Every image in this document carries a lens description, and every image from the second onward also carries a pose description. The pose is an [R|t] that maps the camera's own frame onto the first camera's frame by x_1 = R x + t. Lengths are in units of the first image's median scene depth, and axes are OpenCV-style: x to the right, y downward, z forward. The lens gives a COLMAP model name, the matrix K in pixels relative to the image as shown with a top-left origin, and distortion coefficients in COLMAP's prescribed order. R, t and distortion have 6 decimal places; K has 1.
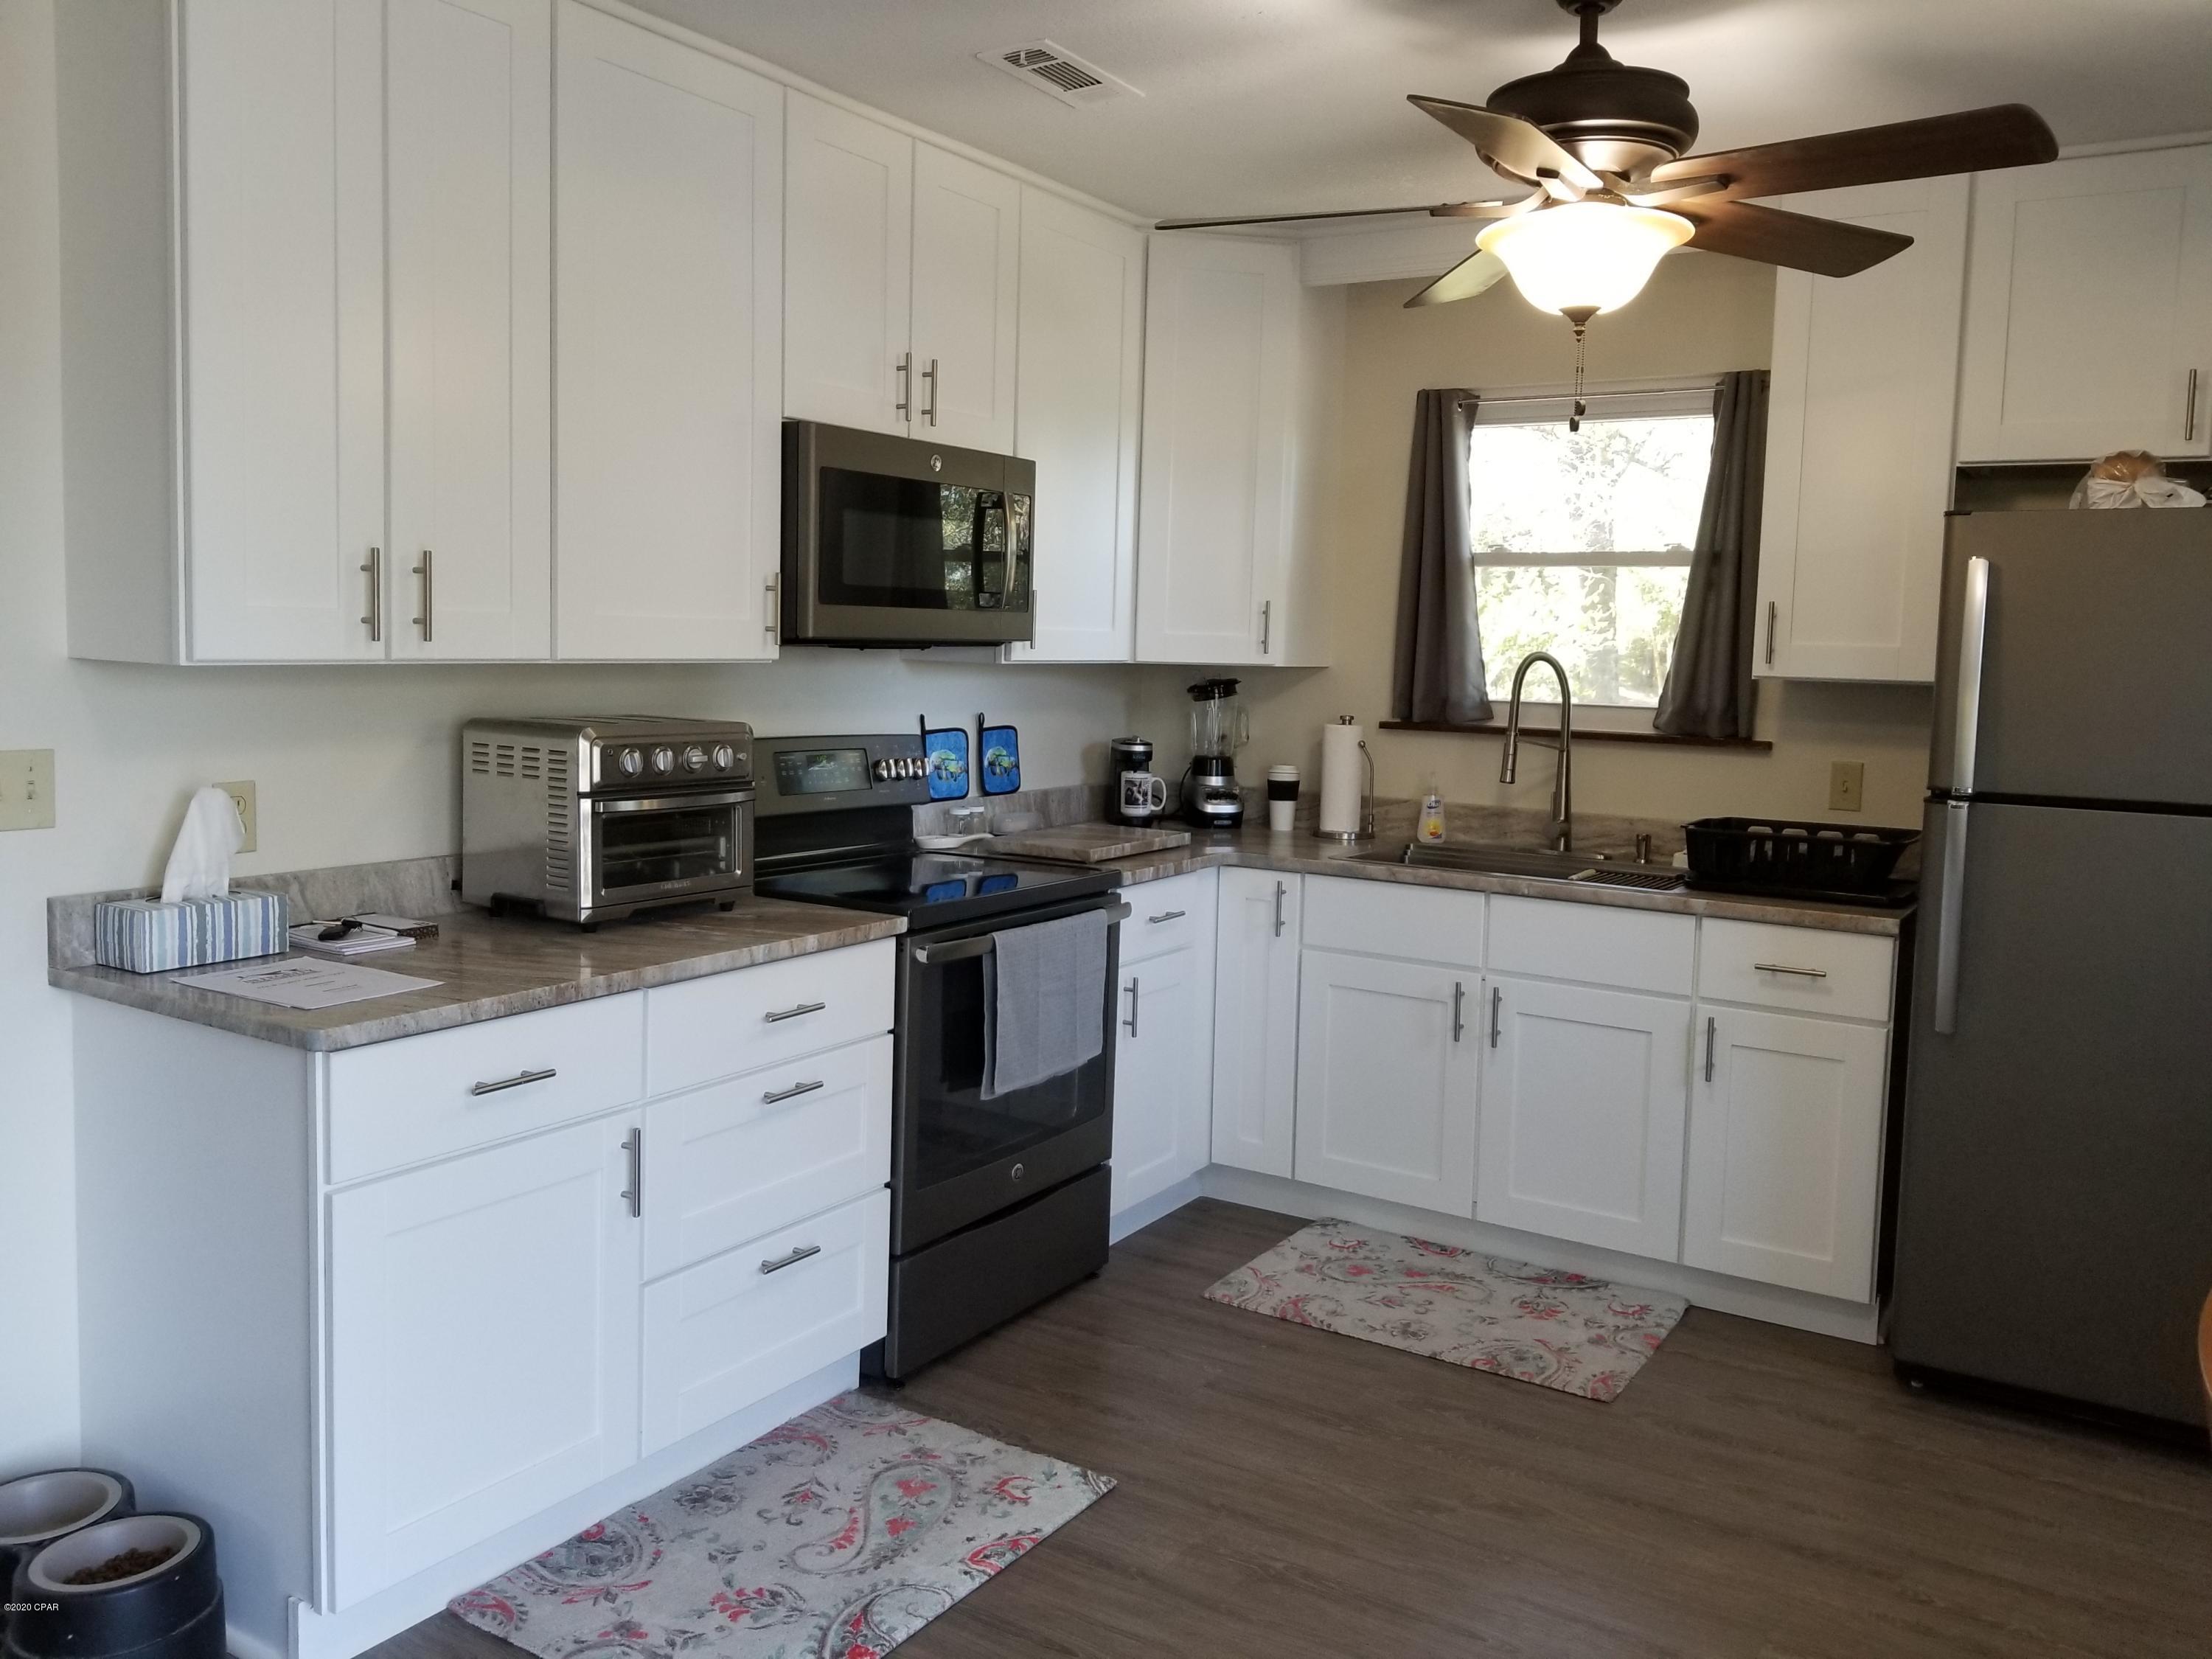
lens RADIAL K [[1713.3, 0, 1100.3], [0, 1713.3, 774.5], [0, 0, 1]] dist [0.102398, -0.208225]
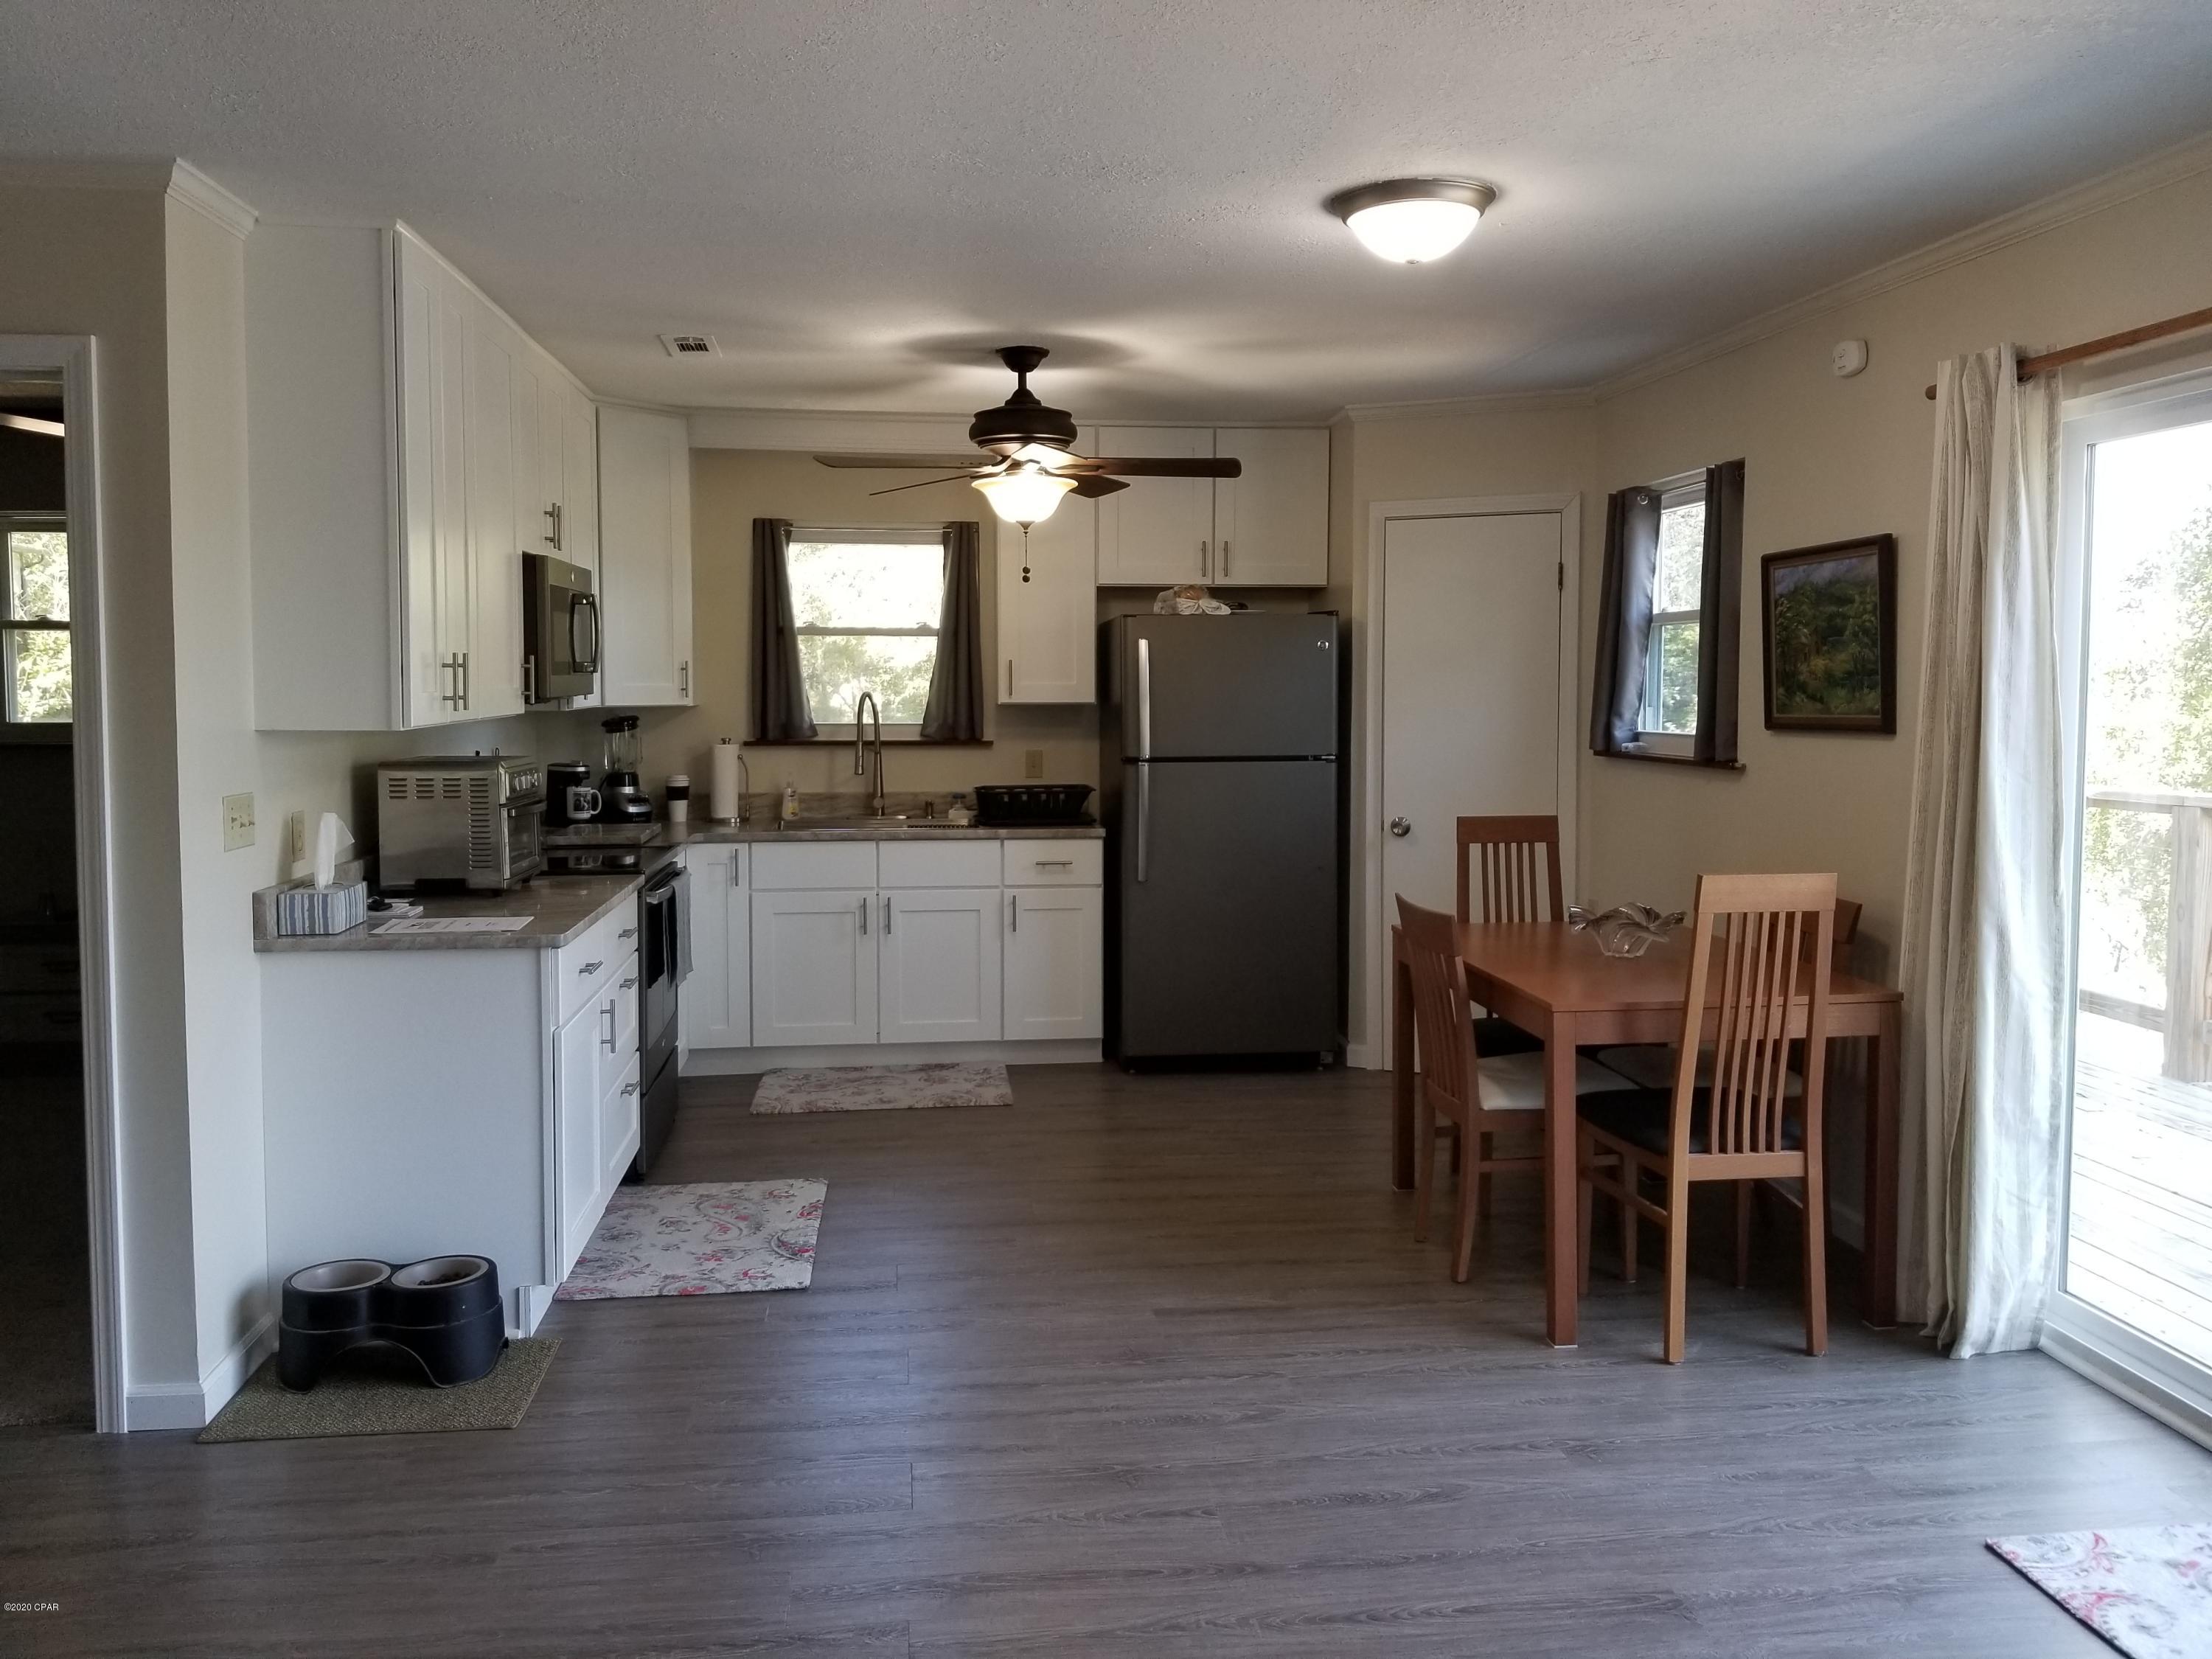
lens RADIAL K [[1713.3, 0, 1100.3], [0, 1713.3, 774.5], [0, 0, 1]] dist [0.102398, -0.208225]
pose [[0.773710, -0.061401, 0.630558, -0.622914], [0.070208, 0.997472, 0.010981, 0.003262], [-0.629638, 0.035774, 0.776065, -0.388513]]
